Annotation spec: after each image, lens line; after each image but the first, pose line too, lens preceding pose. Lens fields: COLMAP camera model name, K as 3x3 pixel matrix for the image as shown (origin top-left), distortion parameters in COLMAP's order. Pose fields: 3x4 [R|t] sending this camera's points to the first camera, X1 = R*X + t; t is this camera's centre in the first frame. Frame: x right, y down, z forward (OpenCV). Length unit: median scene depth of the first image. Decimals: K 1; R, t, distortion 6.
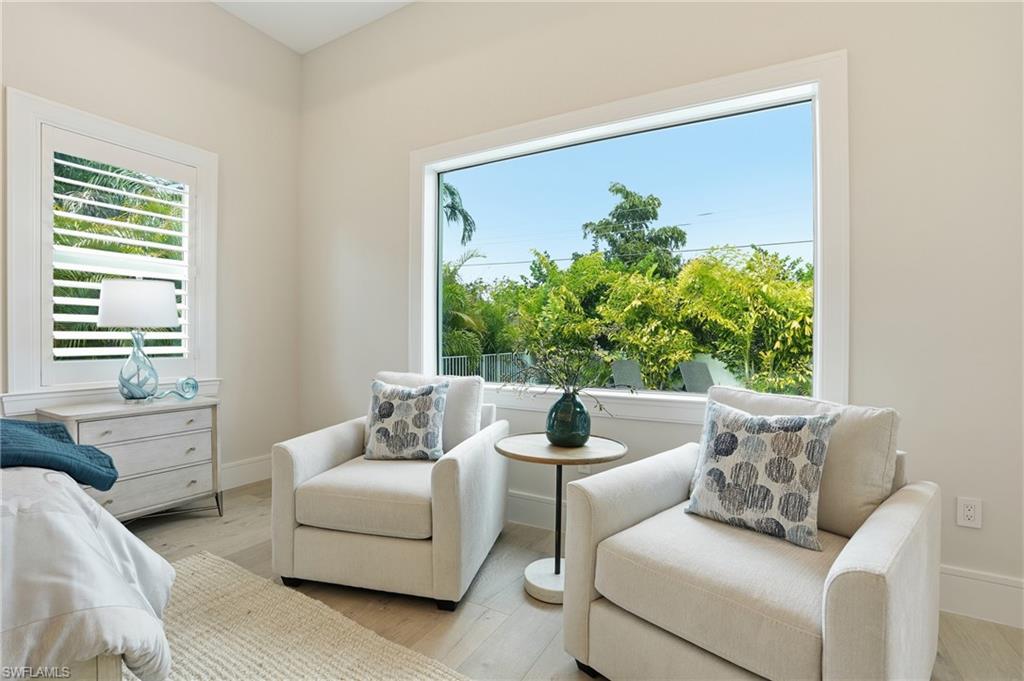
lens RADIAL K [[477.6, 0, 514.0], [0, 477.6, 338.2], [0, 0, 1]] dist [-0.059993, 0.021538]
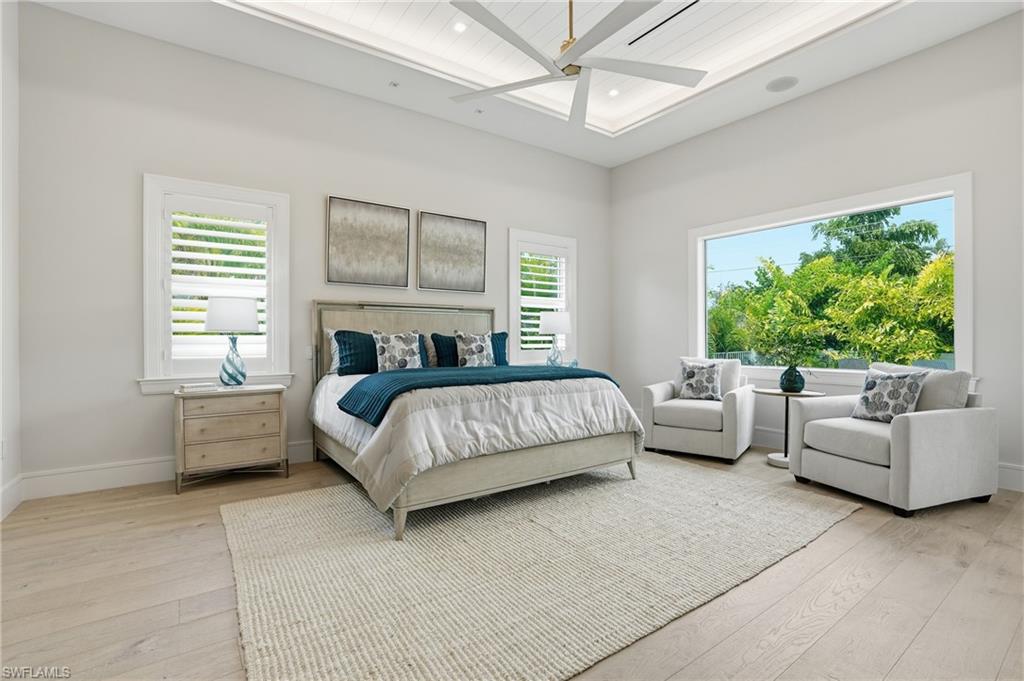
lens RADIAL K [[452.2, 0, 560.1], [0, 452.2, 339.2], [0, 0, 1]] dist [0.000799, 0.000135]
pose [[0.933103, -0.004313, -0.359584, -0.018276], [0.004185, 0.999991, -0.001134, 0.000352], [0.359586, -0.000447, 0.933112, -0.185314]]
